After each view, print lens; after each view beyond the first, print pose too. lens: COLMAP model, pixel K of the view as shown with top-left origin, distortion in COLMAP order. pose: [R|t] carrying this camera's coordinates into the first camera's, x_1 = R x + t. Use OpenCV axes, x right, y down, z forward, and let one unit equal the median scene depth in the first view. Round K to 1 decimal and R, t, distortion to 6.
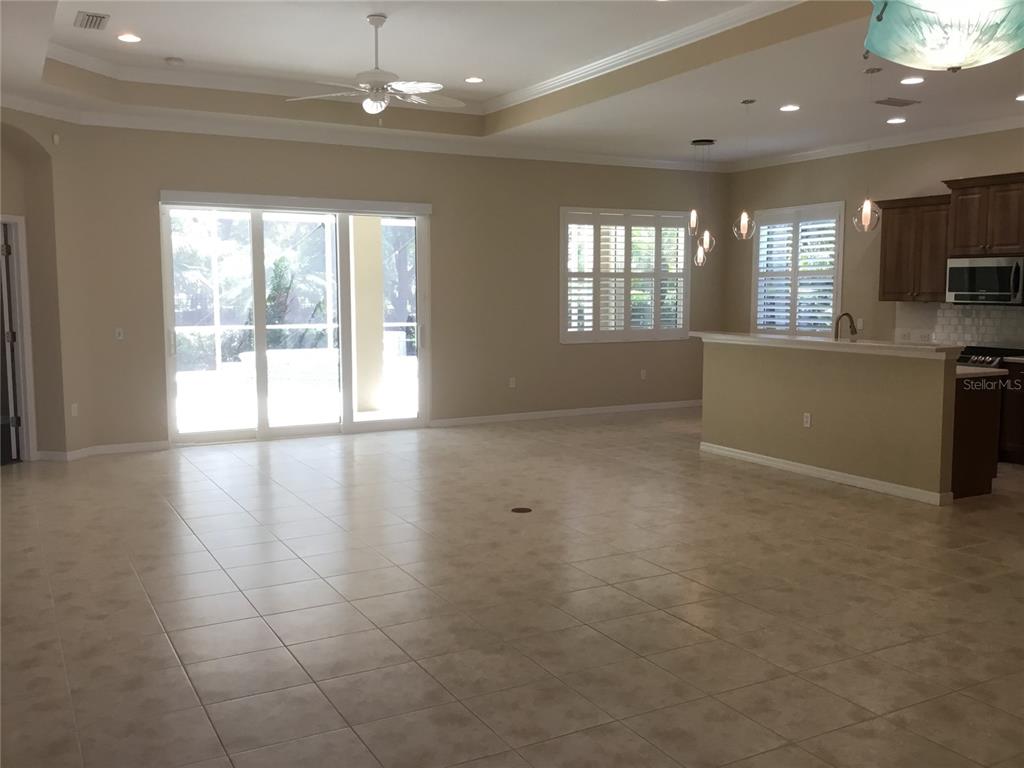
lens RADIAL K [[935.7, 0, 512.0], [0, 935.7, 384.0], [0, 0, 1]] dist [0.111234, -0.234918]
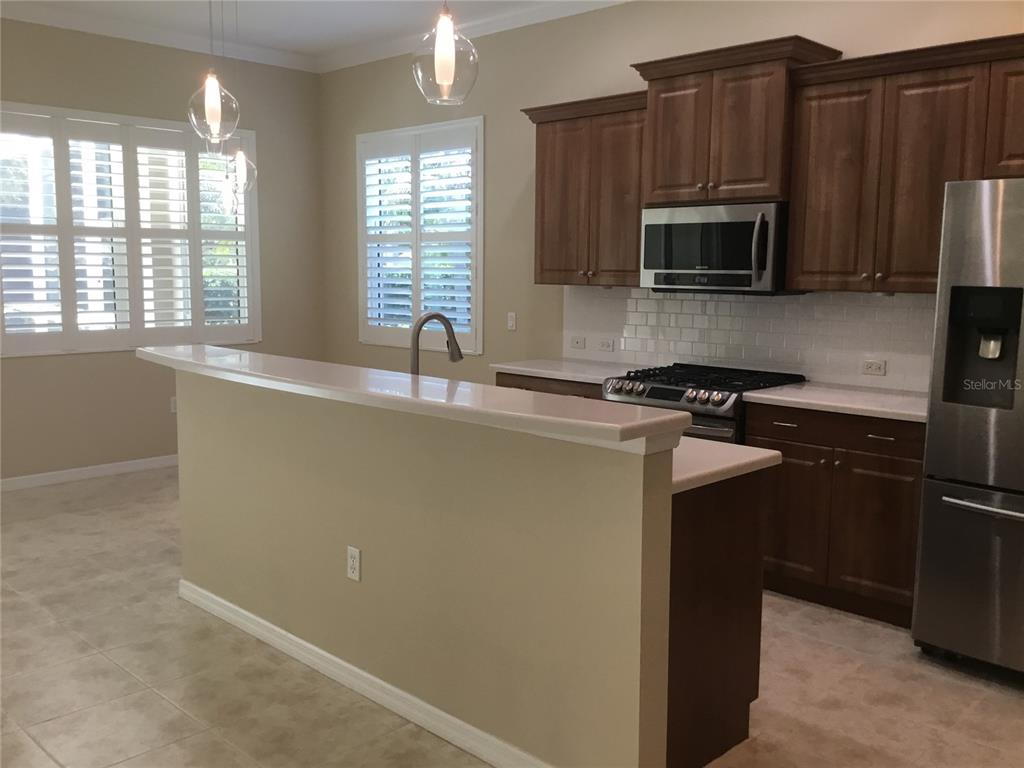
lens RADIAL K [[935.7, 0, 512.0], [0, 935.7, 384.0], [0, 0, 1]] dist [0.111234, -0.234918]
pose [[0.955730, -0.025211, 0.293164, 0.215173], [0.018006, 0.999466, 0.027249, -0.044579], [-0.293694, -0.020764, 0.955674, 0.477589]]
